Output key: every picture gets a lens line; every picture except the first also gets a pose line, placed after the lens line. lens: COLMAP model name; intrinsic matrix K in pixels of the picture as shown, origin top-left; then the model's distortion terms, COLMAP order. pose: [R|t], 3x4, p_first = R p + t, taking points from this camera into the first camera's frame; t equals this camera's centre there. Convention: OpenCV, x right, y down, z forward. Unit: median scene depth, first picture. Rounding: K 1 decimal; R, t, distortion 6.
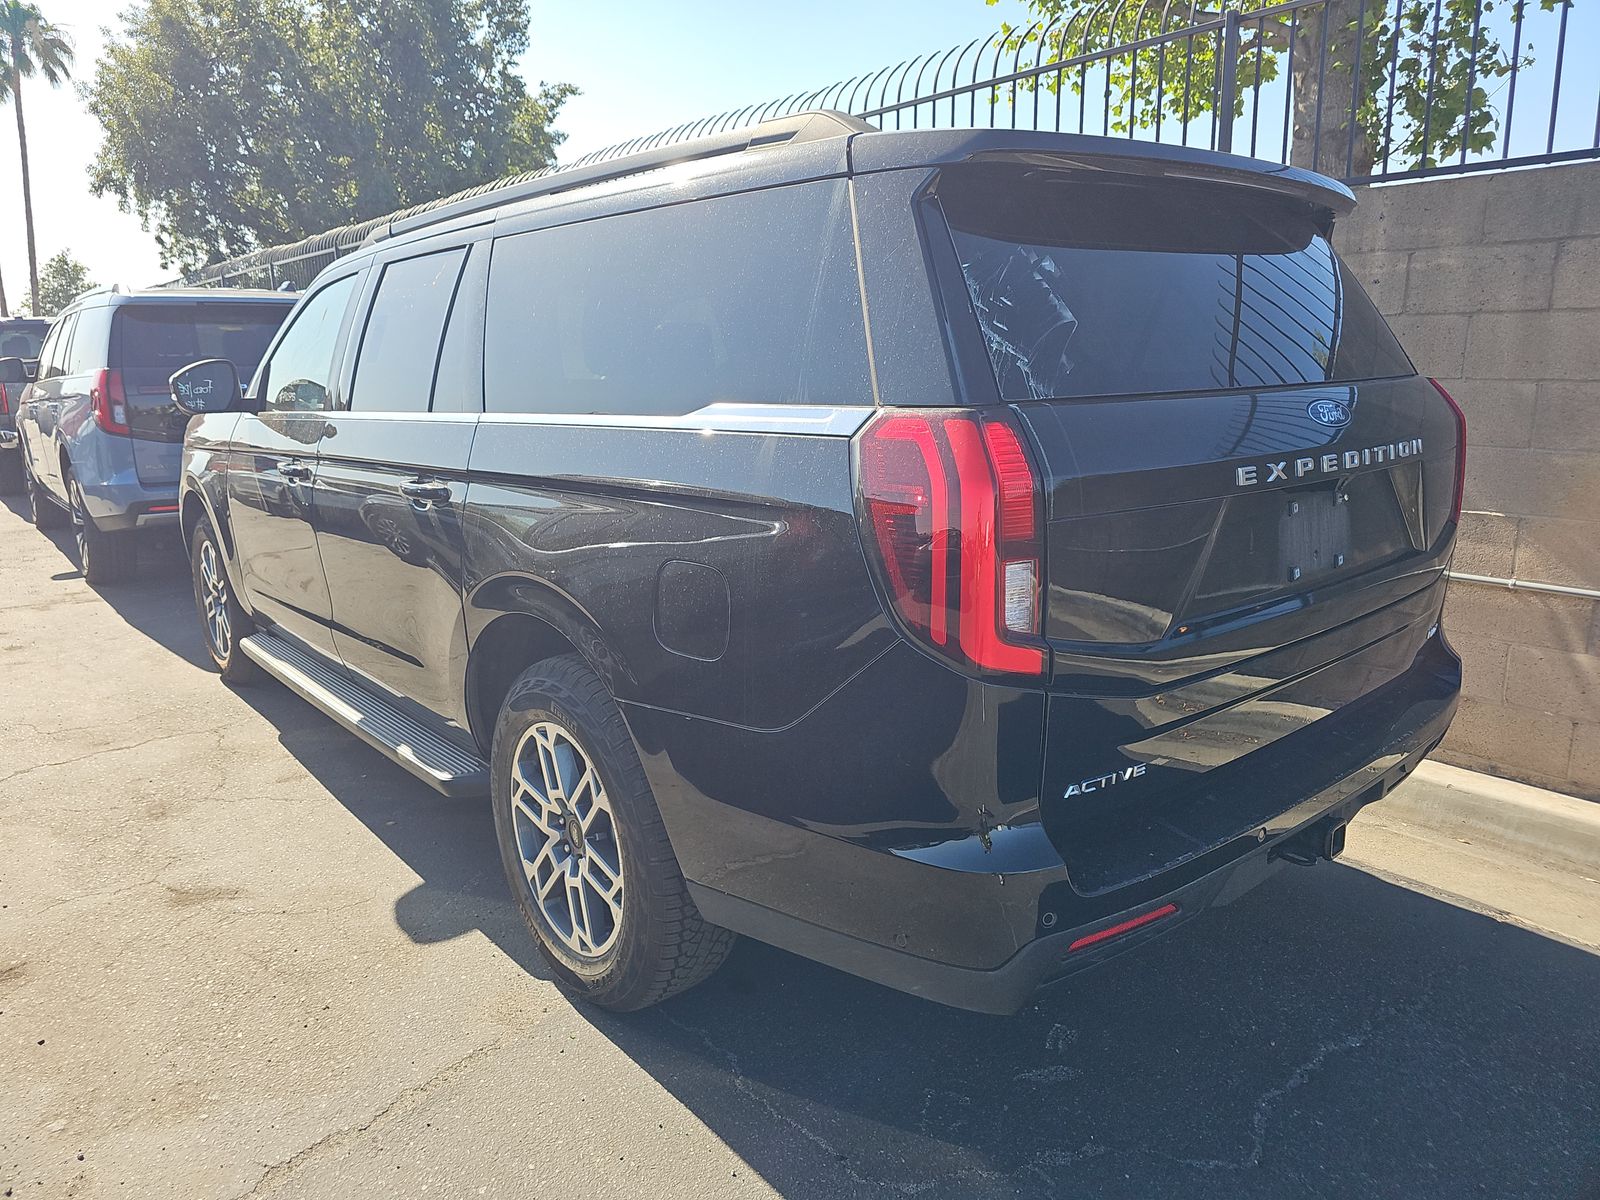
lens RADIAL K [[1081.7, 0, 800.0], [0, 1081.7, 600.0], [0, 0, 1]] dist [-0.004062, -0.117758]
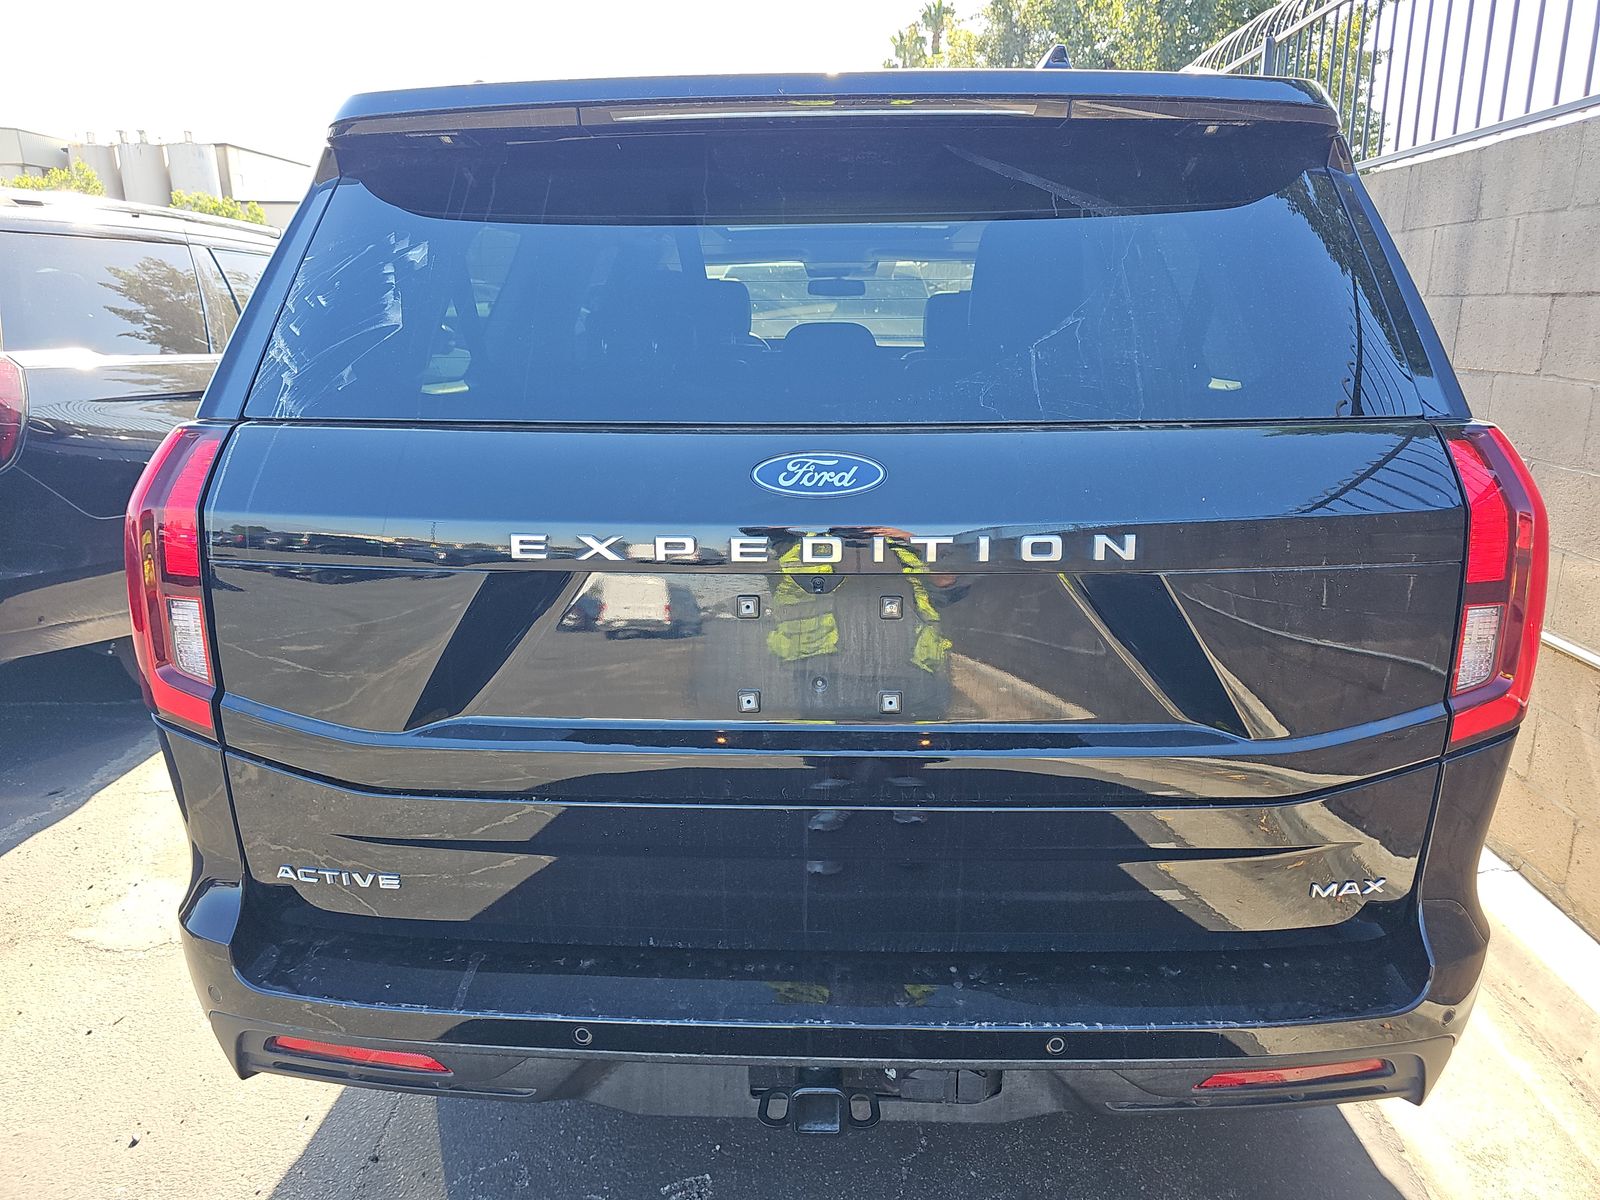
lens RADIAL K [[1081.7, 0, 800.0], [0, 1081.7, 600.0], [0, 0, 1]] dist [-0.004062, -0.117758]
pose [[0.880779, 0.175020, -0.439996, 0.624349], [-0.156661, 0.984565, 0.078034, -0.117051], [0.446863, 0.000199, 0.894603, 0.298194]]
